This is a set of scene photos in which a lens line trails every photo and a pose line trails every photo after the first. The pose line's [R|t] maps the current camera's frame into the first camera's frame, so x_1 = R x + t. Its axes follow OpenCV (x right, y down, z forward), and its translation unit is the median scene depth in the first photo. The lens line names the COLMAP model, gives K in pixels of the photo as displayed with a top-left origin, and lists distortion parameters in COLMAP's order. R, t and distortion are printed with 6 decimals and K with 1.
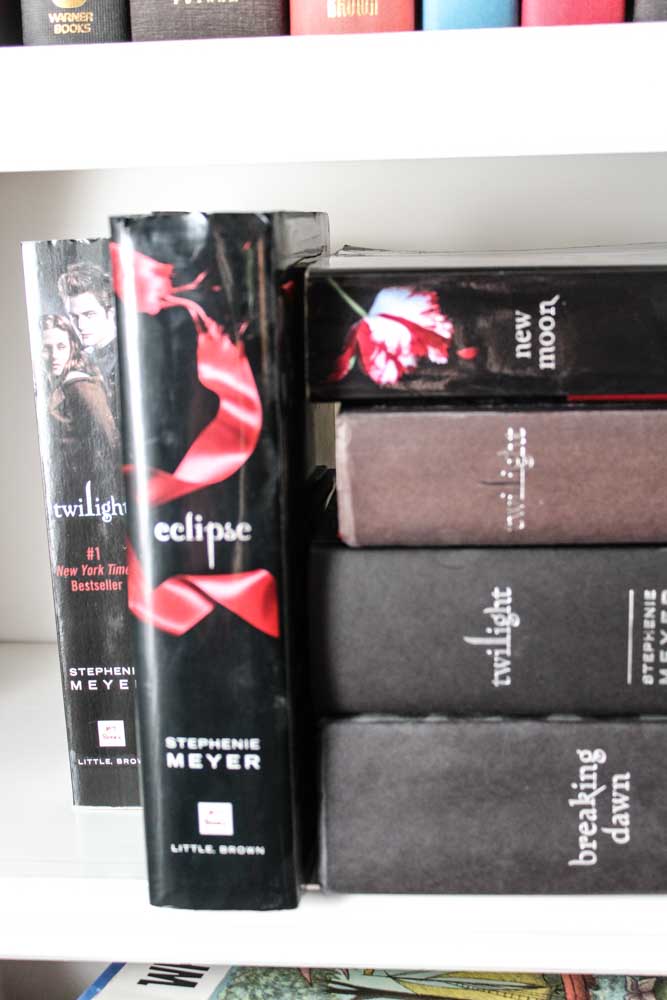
lens RADIAL K [[1403.3, 0, 333.5], [0, 1403.3, 500.0], [0, 0, 1]] dist [-0.024923, 0.068390]
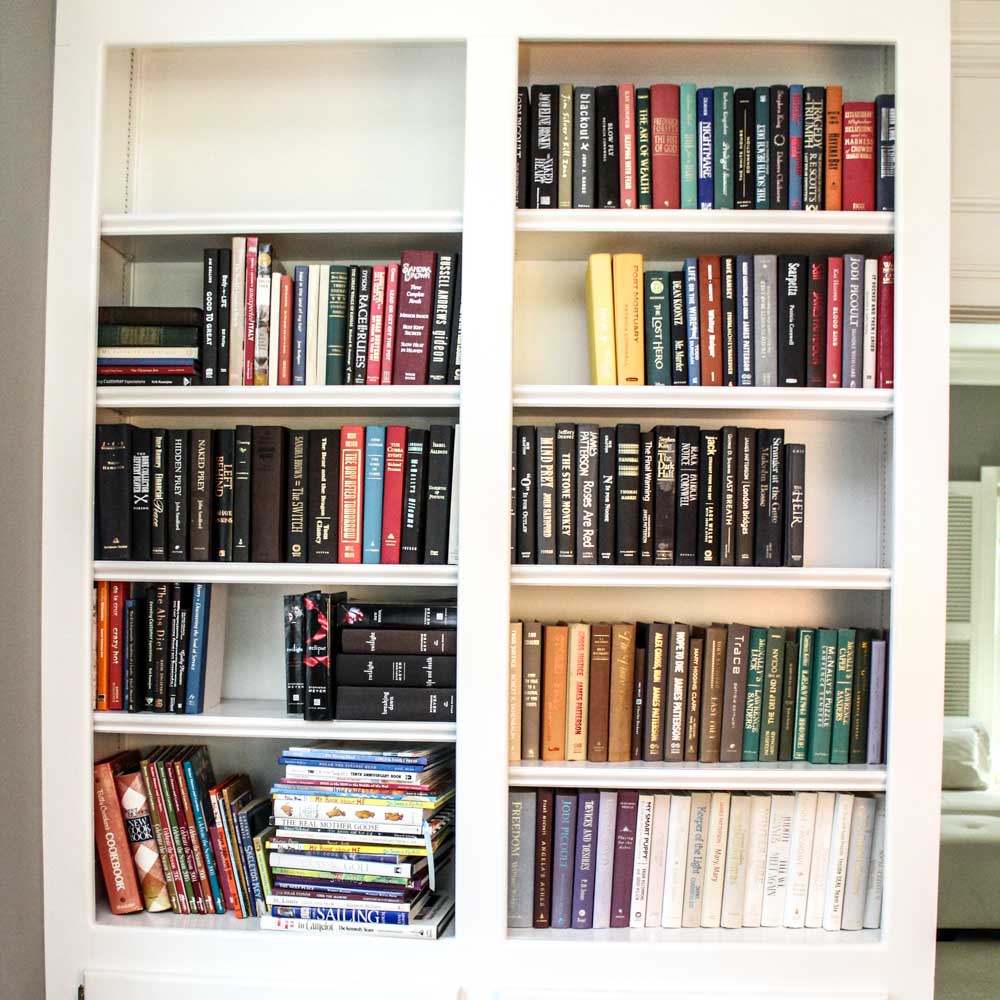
lens RADIAL K [[1425.9, 0, 500.0], [0, 1425.9, 500.0], [0, 0, 1]] dist [-0.109098, 0.025972]
pose [[0.998685, 0.034034, 0.038340, 0.387772], [-0.025082, 0.976602, -0.213588, 0.619701], [-0.044712, 0.212346, 0.976171, -4.598177]]
